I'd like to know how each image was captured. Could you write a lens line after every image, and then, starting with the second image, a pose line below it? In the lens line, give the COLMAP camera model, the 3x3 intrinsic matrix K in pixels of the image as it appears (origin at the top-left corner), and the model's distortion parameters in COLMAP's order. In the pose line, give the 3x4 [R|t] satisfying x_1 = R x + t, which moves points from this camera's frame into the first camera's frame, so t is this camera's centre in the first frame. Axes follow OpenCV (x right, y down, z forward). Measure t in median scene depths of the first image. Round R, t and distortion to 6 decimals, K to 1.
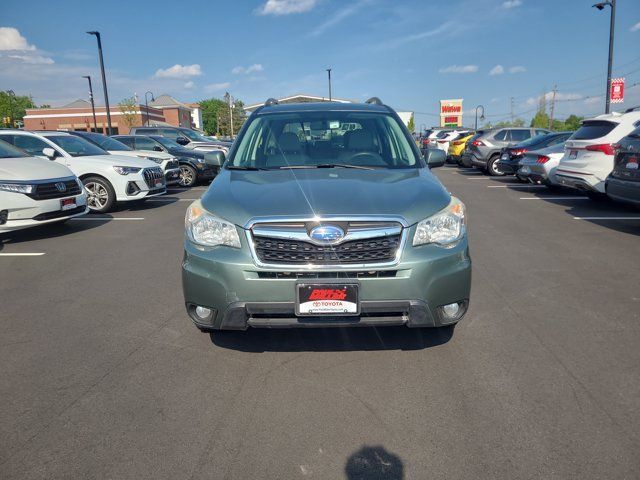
lens RADIAL K [[513.2, 0, 320.0], [0, 513.2, 240.0], [0, 0, 1]] dist [0.003780, -0.000195]
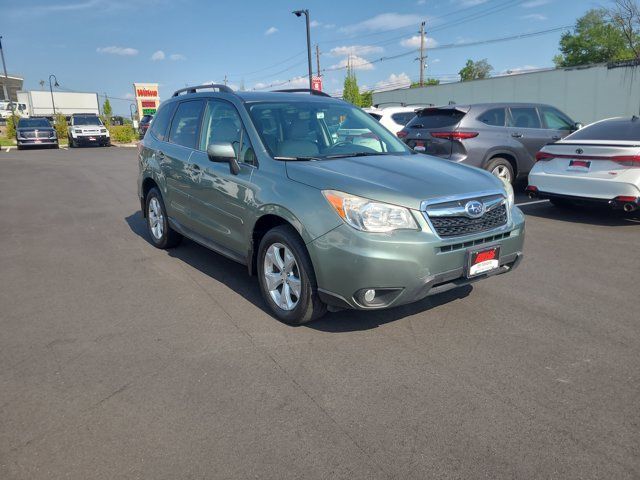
lens RADIAL K [[513.2, 0, 320.0], [0, 513.2, 240.0], [0, 0, 1]] dist [0.003780, -0.000195]
pose [[0.774804, -0.125215, 0.619678, -0.671642], [0.107174, 0.992017, 0.066448, -0.037607], [-0.623051, 0.014929, 0.782039, 0.173720]]
